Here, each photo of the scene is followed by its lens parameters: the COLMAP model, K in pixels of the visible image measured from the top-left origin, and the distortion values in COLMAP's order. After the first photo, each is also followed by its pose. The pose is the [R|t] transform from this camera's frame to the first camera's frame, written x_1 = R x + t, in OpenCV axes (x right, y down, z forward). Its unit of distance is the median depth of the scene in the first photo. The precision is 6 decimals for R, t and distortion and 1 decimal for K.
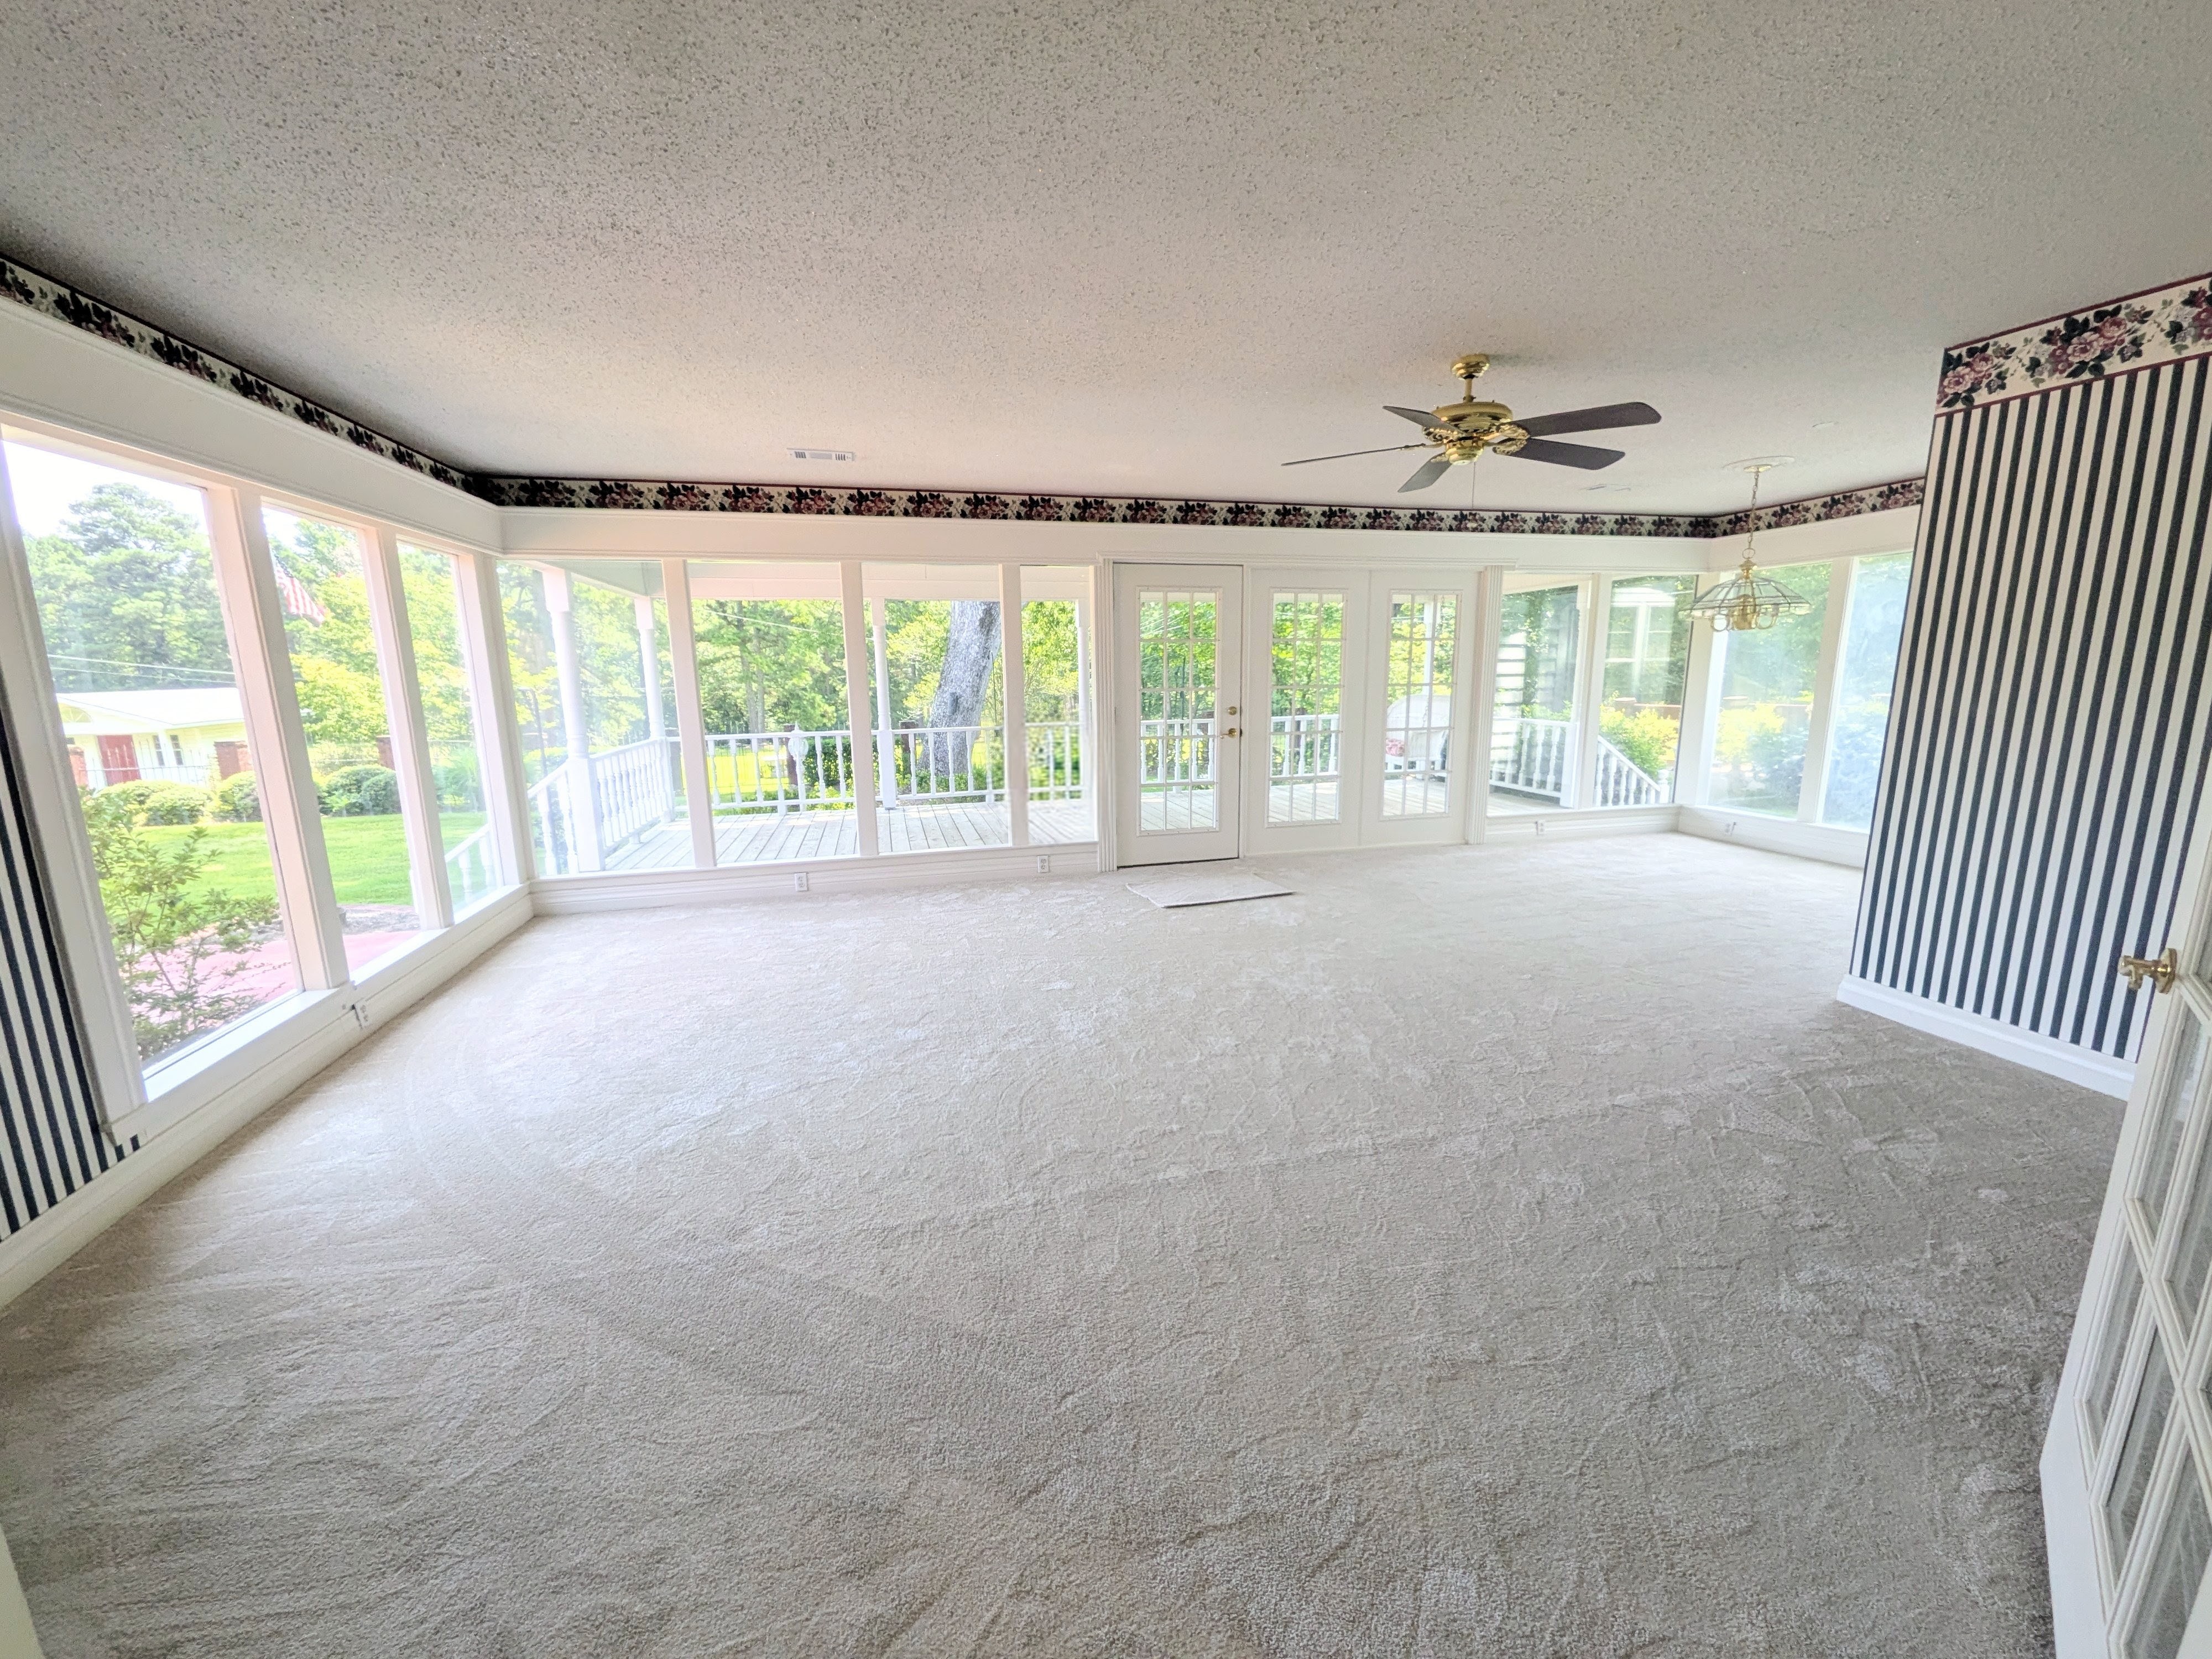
lens RADIAL K [[871.8, 0, 1109.2], [0, 871.8, 829.2], [0, 0, 1]] dist [0.006707, -0.000712]
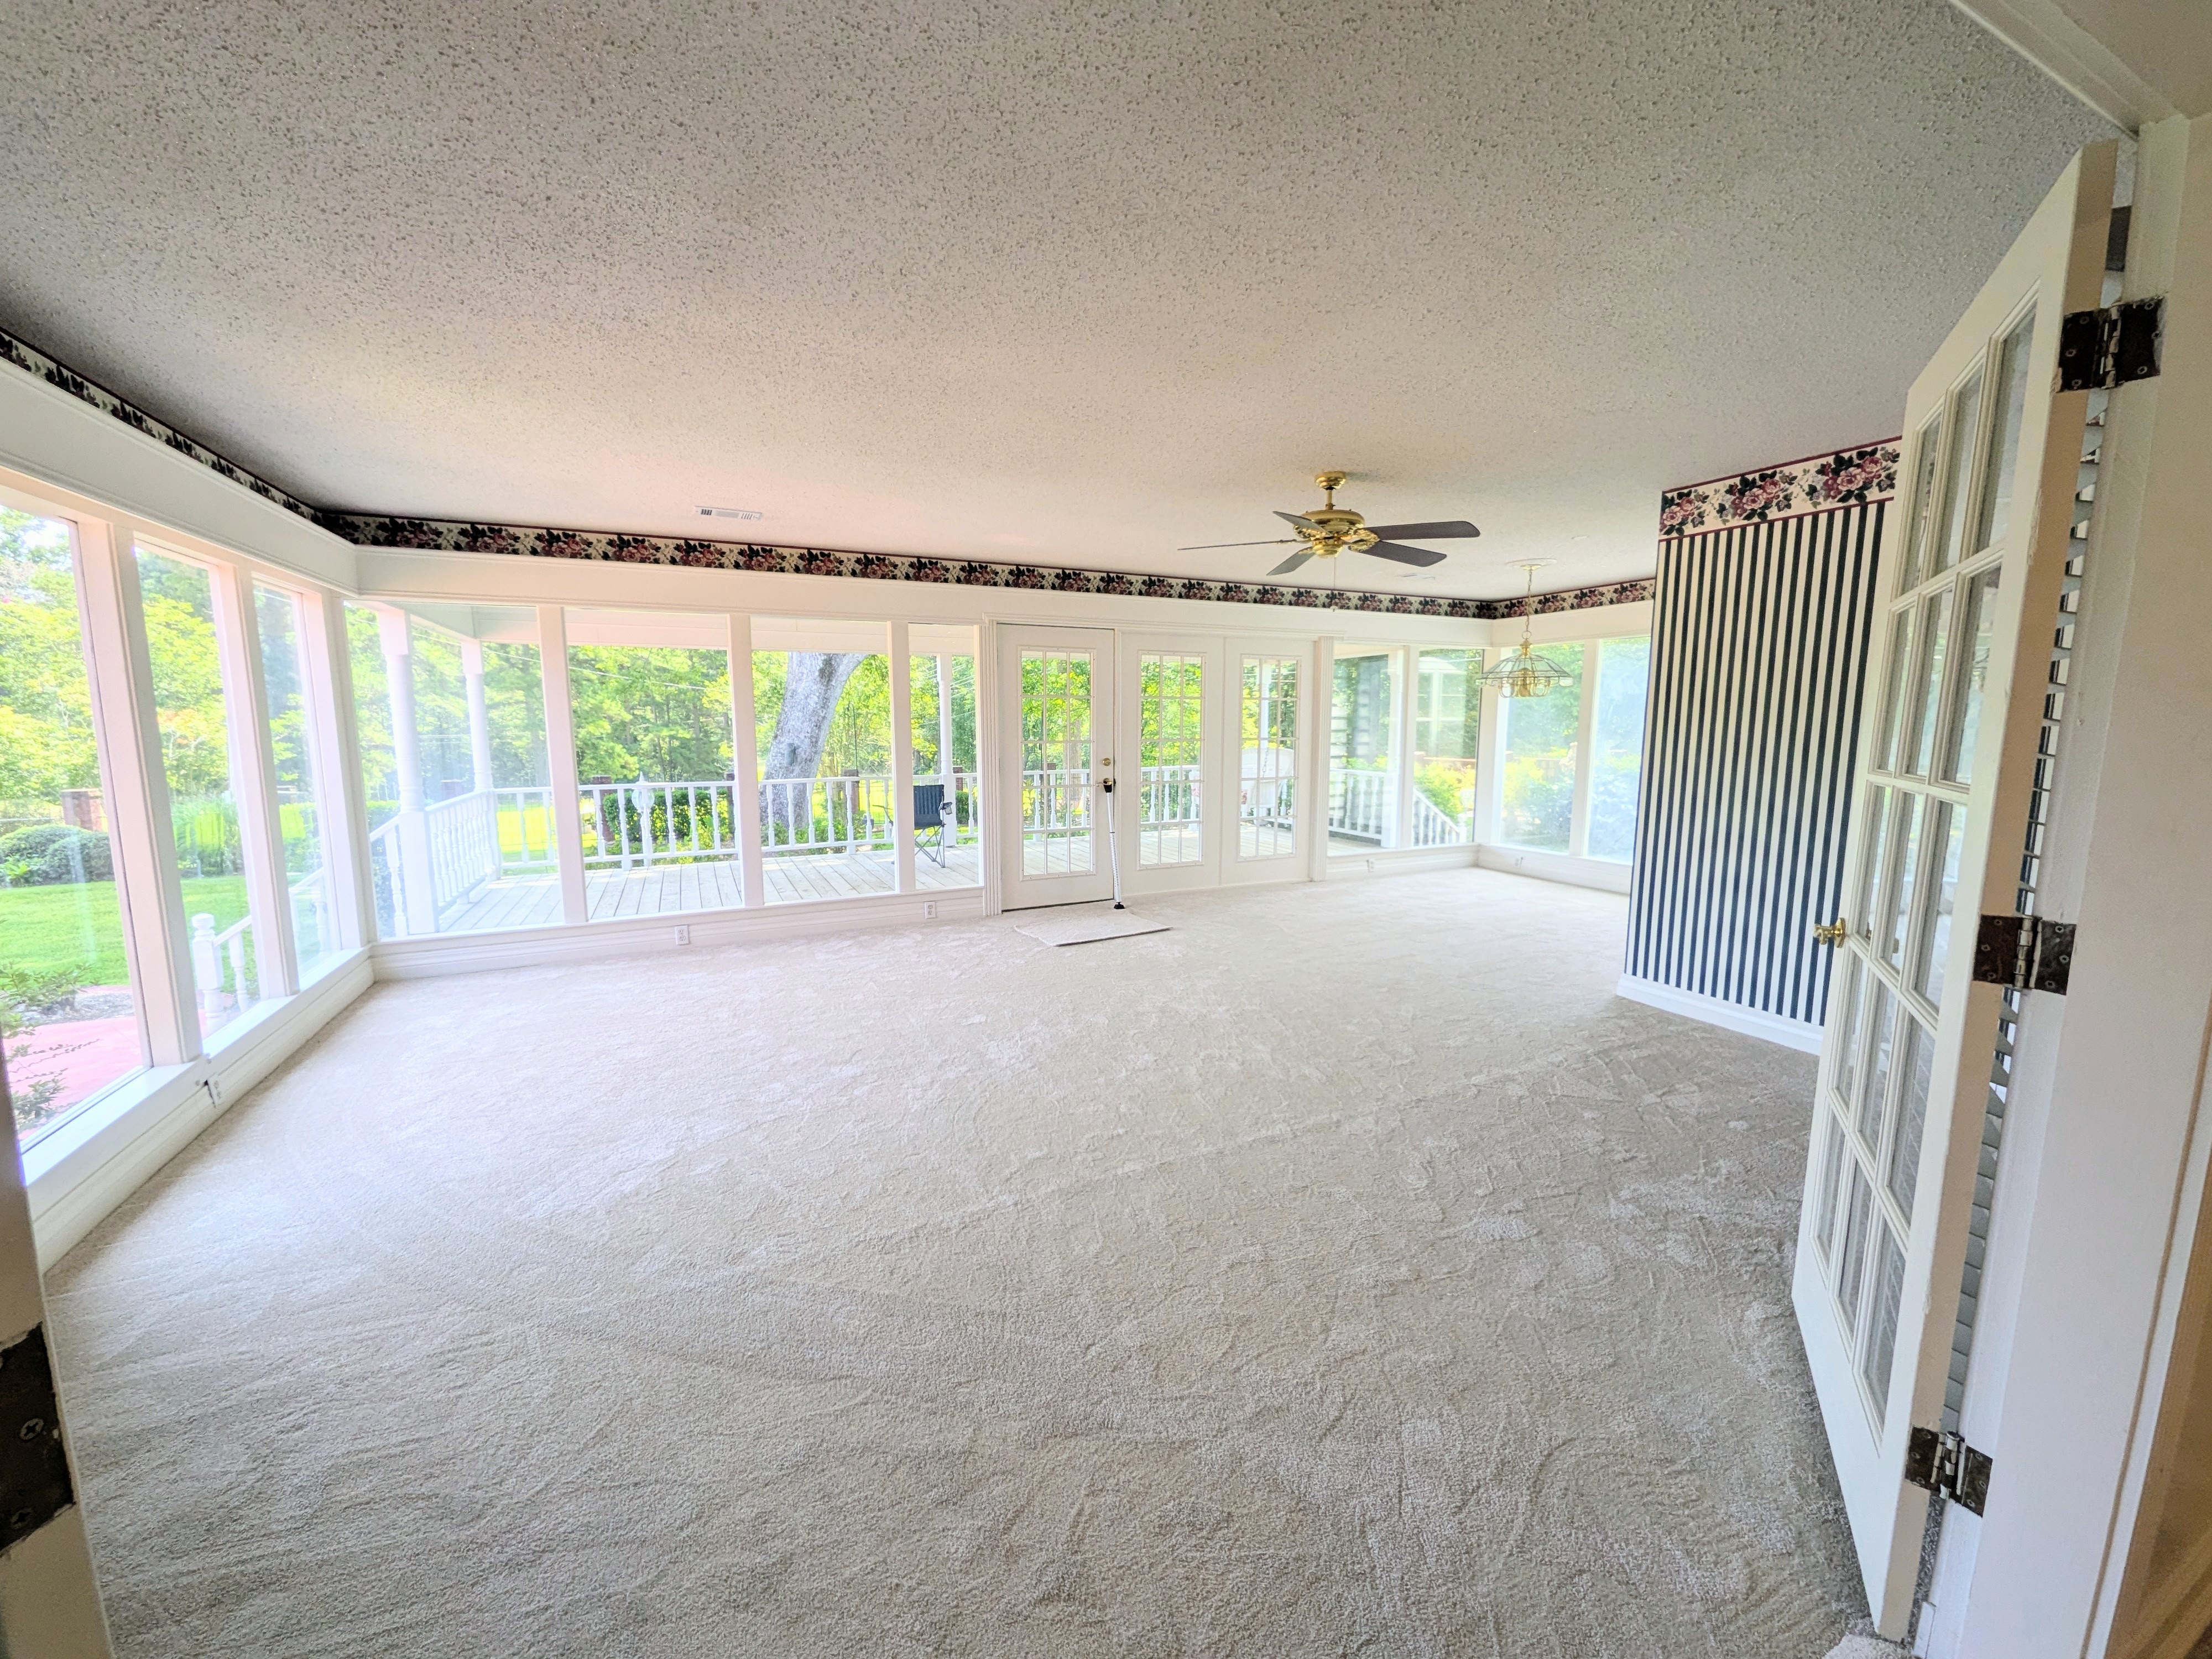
lens RADIAL K [[871.7, 0, 1109.1], [0, 871.7, 831.9], [0, 0, 1]] dist [0.003797, -0.000614]
pose [[0.980502, -0.013218, 0.196066, -0.129593], [0.024080, 0.998298, -0.053122, 0.014710], [-0.195030, 0.056807, 0.979151, -0.095860]]
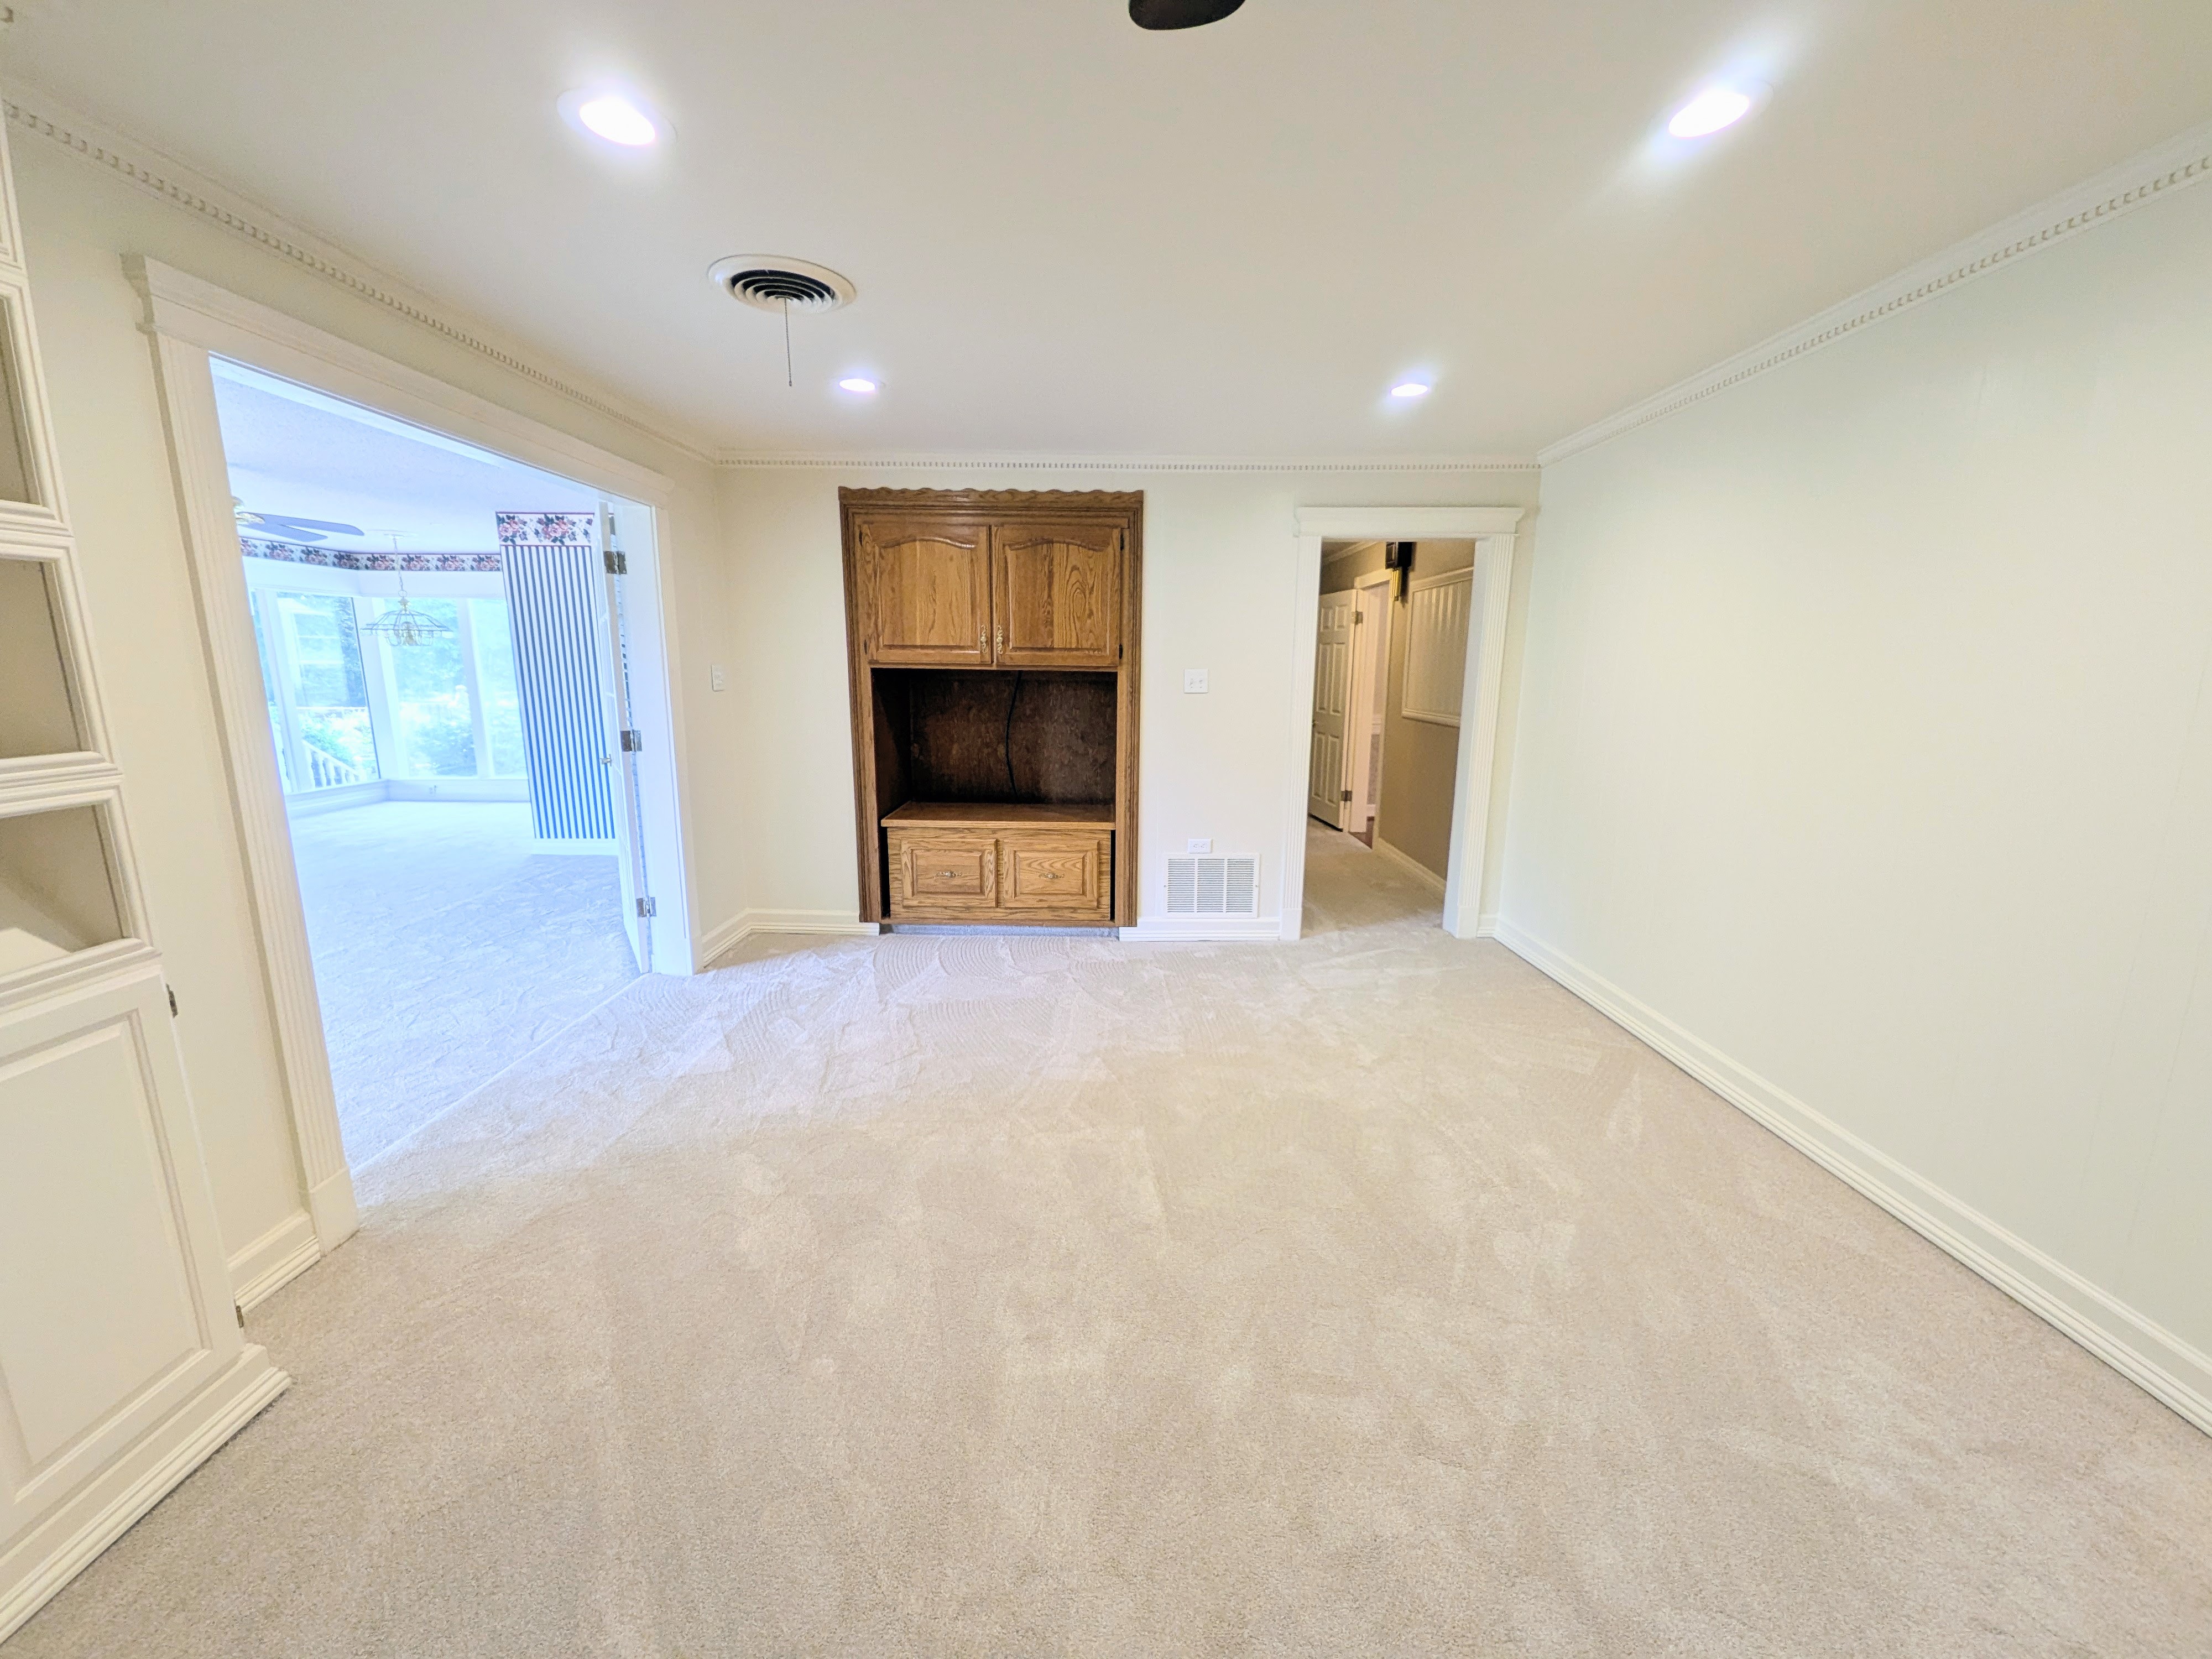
lens RADIAL K [[871.7, 0, 1109.1], [0, 871.7, 831.9], [0, 0, 1]] dist [0.003797, -0.000614]
pose [[0.247847, -0.170217, 0.953729, -0.690244], [0.168492, 0.977015, 0.130586, 0.129692], [-0.954035, 0.128330, 0.270830, -0.743275]]
